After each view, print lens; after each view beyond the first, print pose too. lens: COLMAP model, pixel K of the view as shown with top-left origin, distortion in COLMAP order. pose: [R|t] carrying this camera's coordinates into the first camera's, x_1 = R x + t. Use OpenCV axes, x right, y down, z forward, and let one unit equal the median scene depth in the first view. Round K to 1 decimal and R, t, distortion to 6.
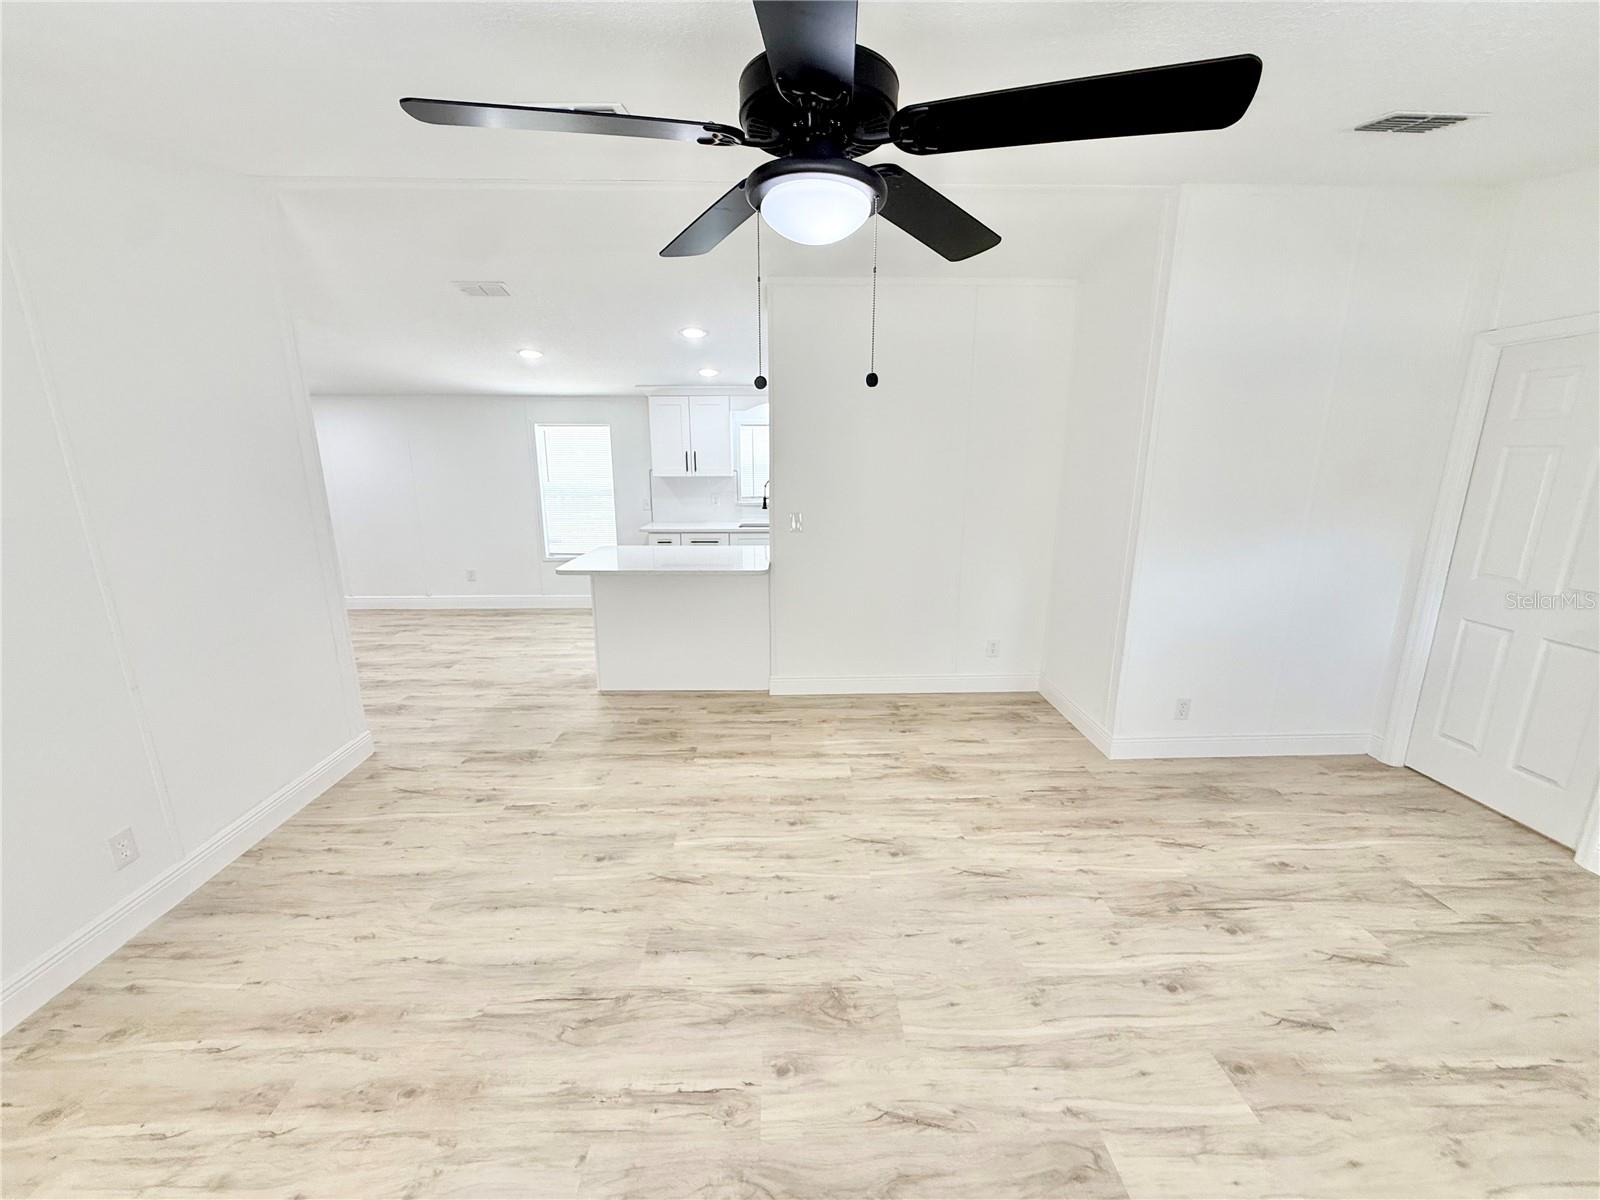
lens RADIAL K [[637.1, 0, 795.3], [0, 637.1, 599.2], [0, 0, 1]] dist [-0.000208, -0.000134]
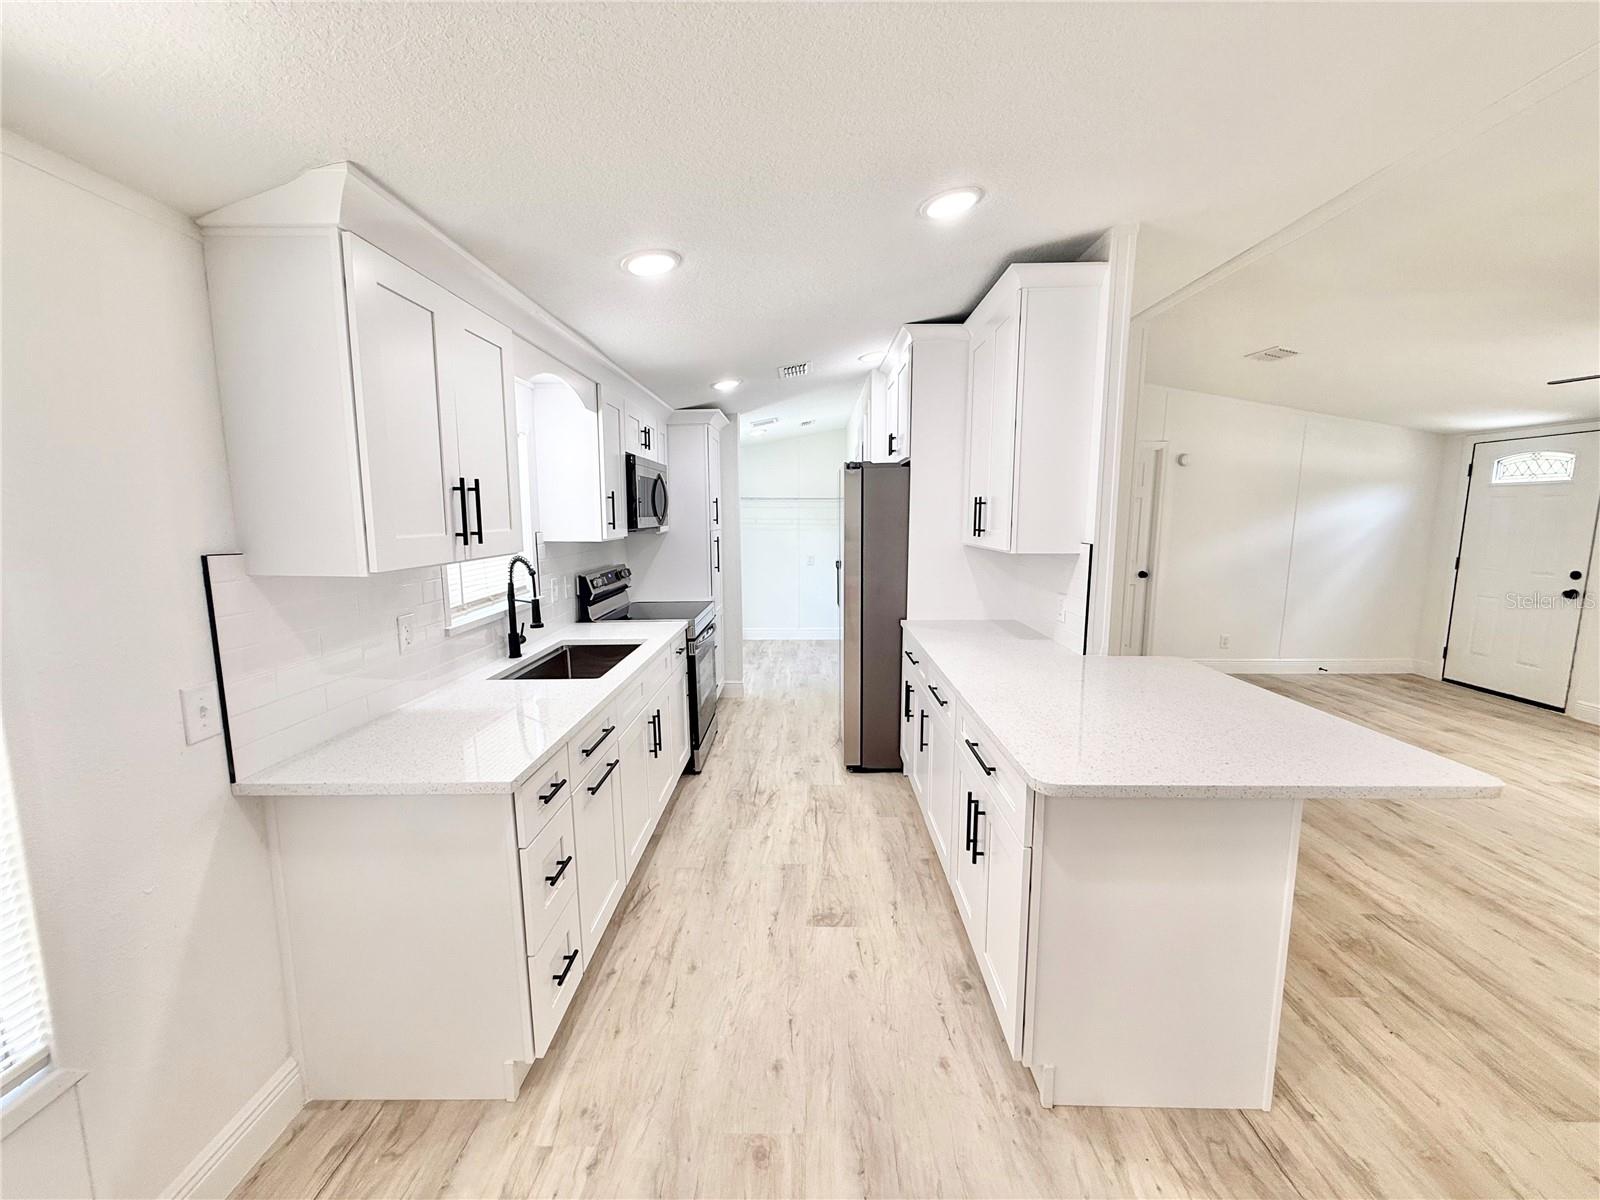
lens RADIAL K [[637.1, 0, 796.8], [0, 637.1, 601.1], [0, 0, 1]] dist [-0.000208, -0.000134]
pose [[0.038615, -0.136658, 0.989865, -0.969531], [0.228866, 0.965481, 0.124363, -0.374833], [-0.972692, 0.221744, 0.068559, 1.770742]]
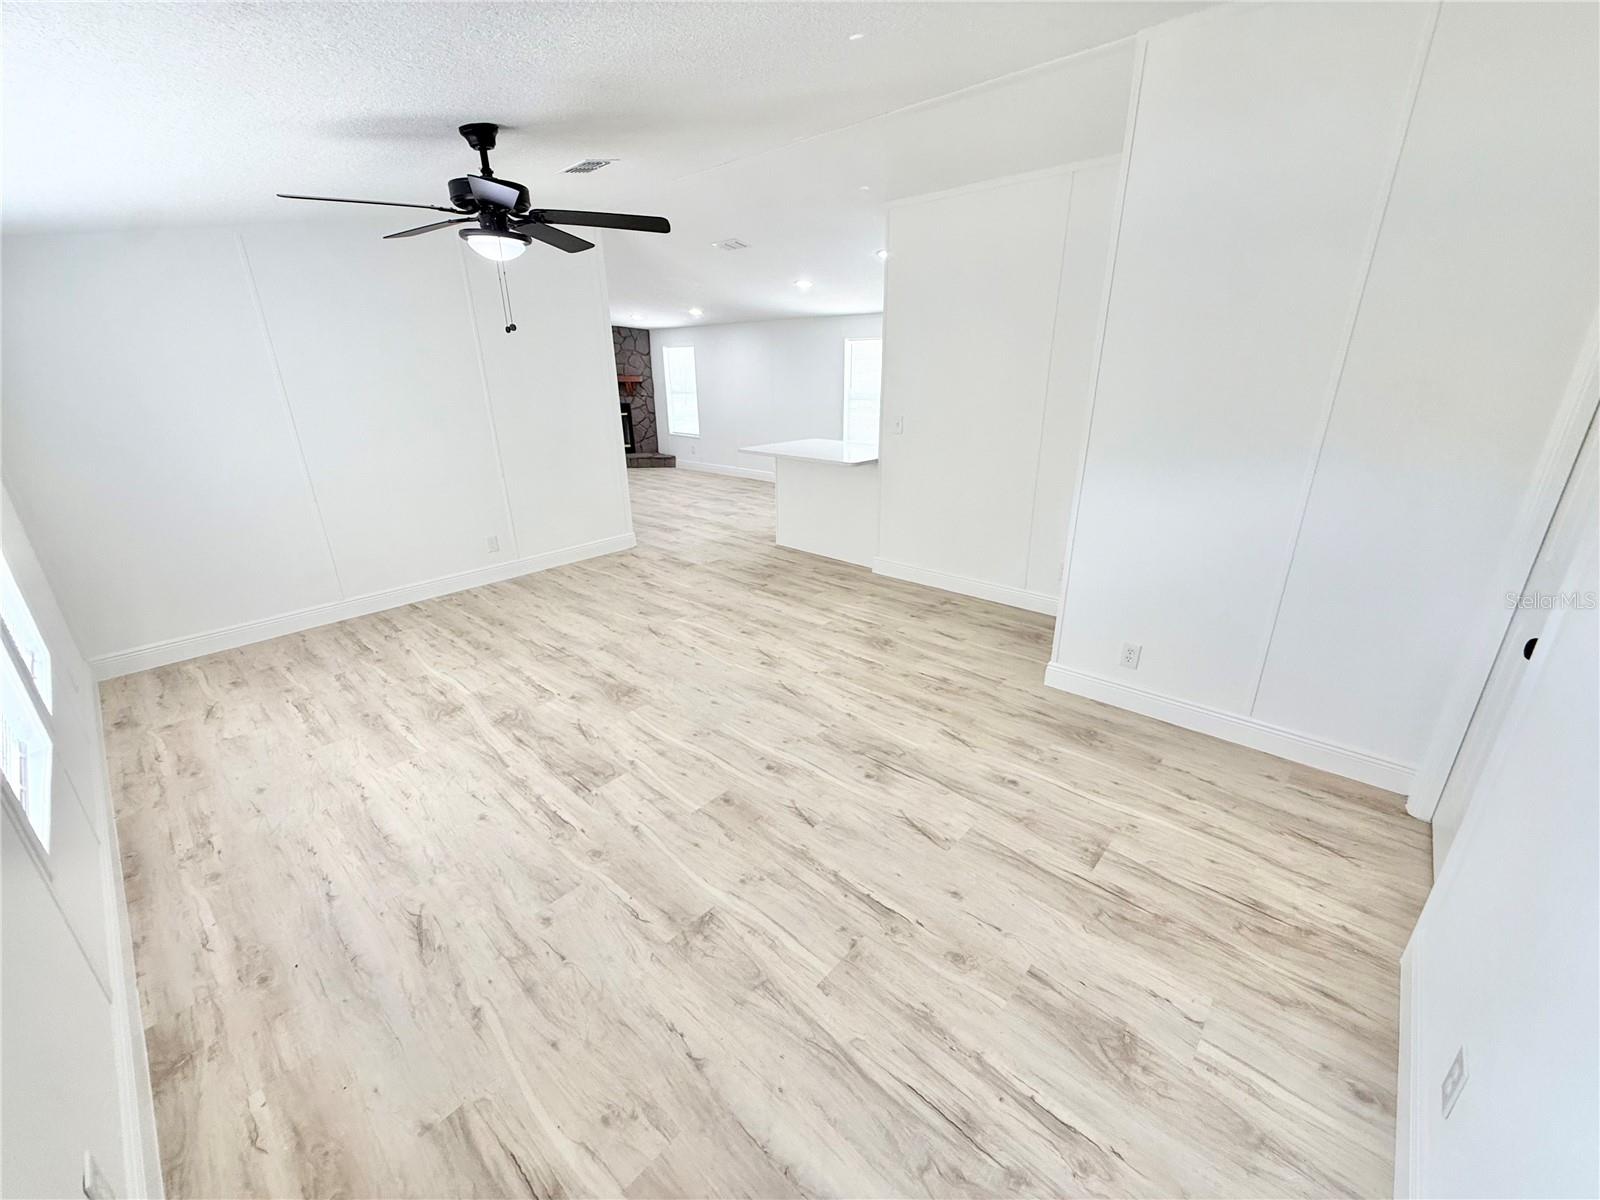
lens RADIAL K [[637.1, 0, 795.4], [0, 637.1, 596.7], [0, 0, 1]] dist [-0.000208, -0.000134]
pose [[0.720311, 0.230518, -0.654228, 0.965078], [-0.145650, 0.972402, 0.182265, -0.003655], [0.678188, -0.035999, 0.734007, 0.029077]]
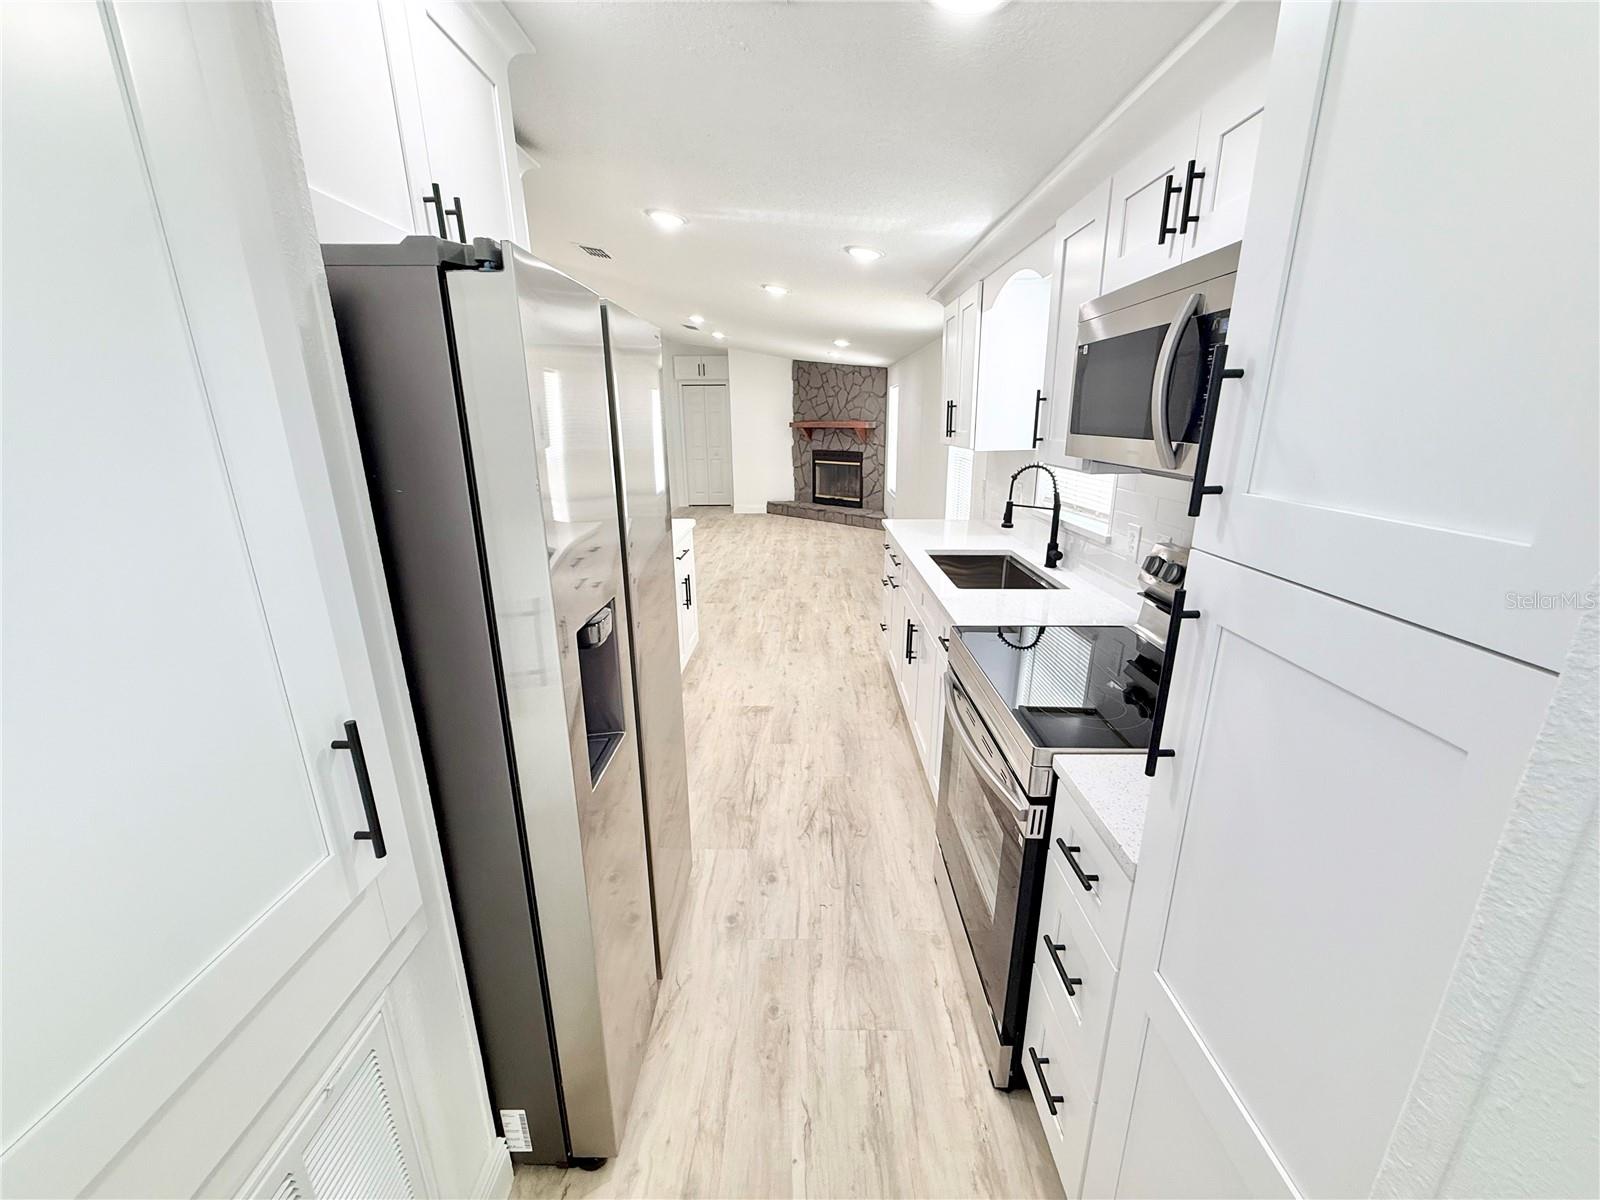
lens RADIAL K [[637.1, 0, 796.3], [0, 637.1, 601.8], [0, 0, 1]] dist [-0.000208, -0.000134]
pose [[-0.034886, 0.282735, -0.958564, 0.892069], [-0.212420, 0.935133, 0.283555, -0.414090], [0.976556, 0.213510, 0.027436, 1.871849]]
